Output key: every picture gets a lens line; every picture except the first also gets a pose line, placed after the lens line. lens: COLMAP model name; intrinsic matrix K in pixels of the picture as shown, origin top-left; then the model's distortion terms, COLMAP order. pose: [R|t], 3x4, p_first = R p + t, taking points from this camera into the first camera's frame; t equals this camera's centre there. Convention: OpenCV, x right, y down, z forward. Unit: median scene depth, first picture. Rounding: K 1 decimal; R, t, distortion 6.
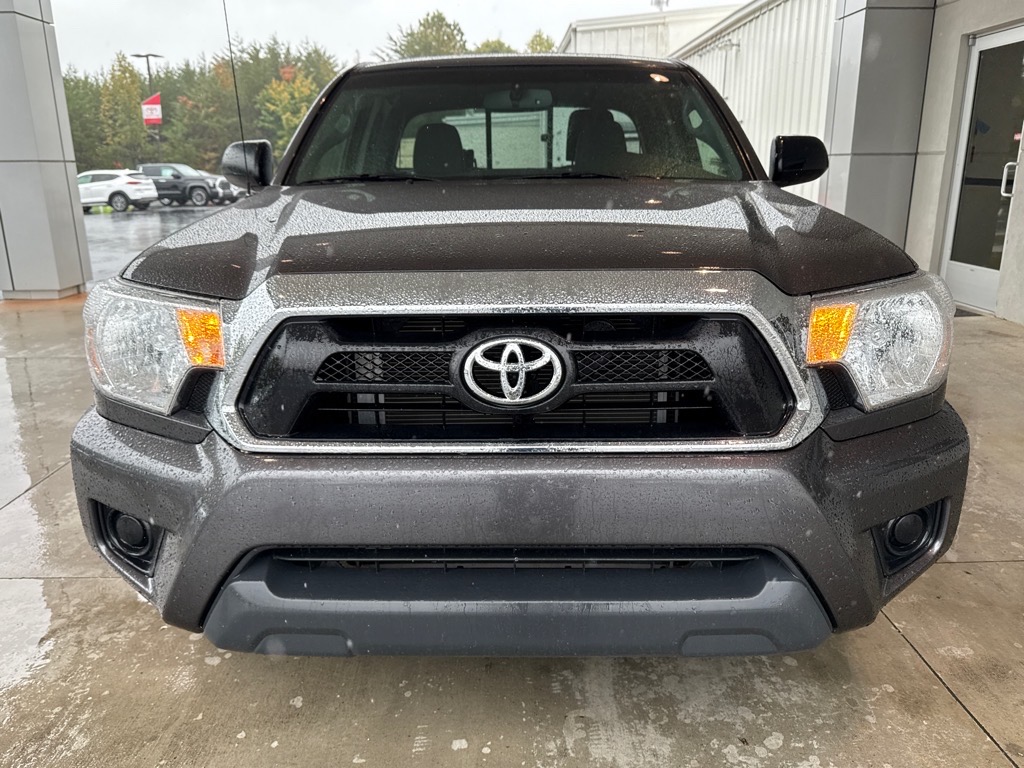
lens RADIAL K [[769.3, 0, 512.0], [0, 769.3, 384.0], [0, 0, 1]] dist [-0.002624, -0.003479]
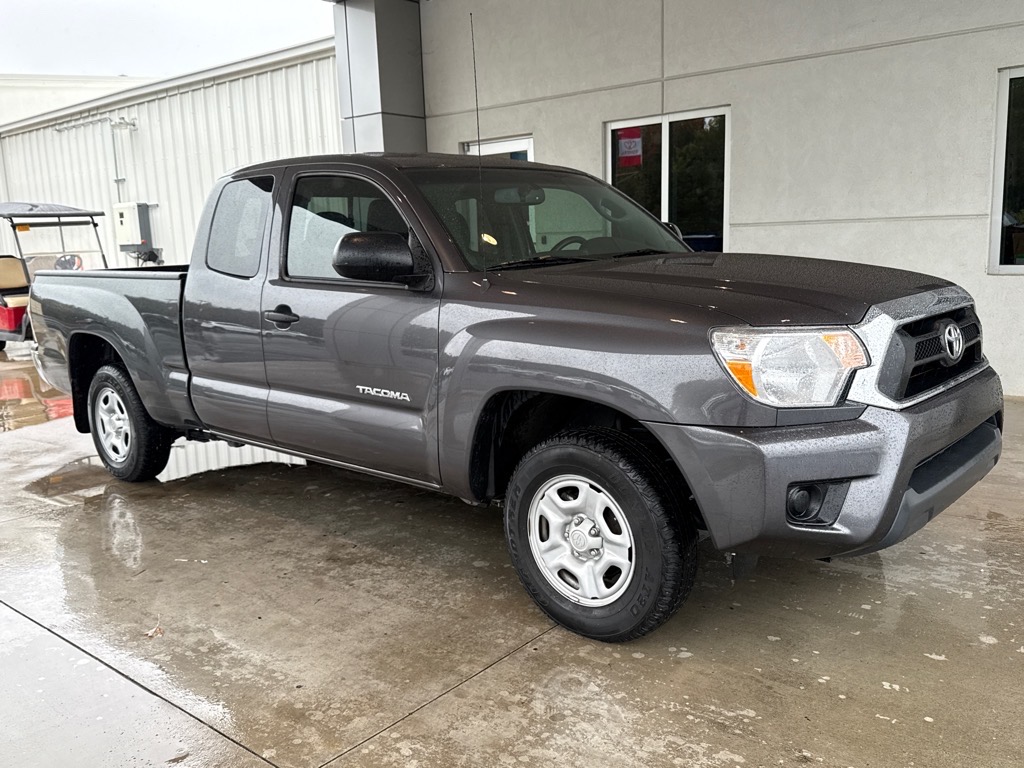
lens RADIAL K [[870.2, 0, 512.0], [0, 870.2, 384.0], [0, 0, 1]] dist [0.188041, -0.394035]
pose [[0.651732, -0.140600, 0.745304, -1.519136], [0.235261, 0.971674, -0.022420, -0.076385], [-0.721040, 0.189952, 0.666348, 0.205590]]
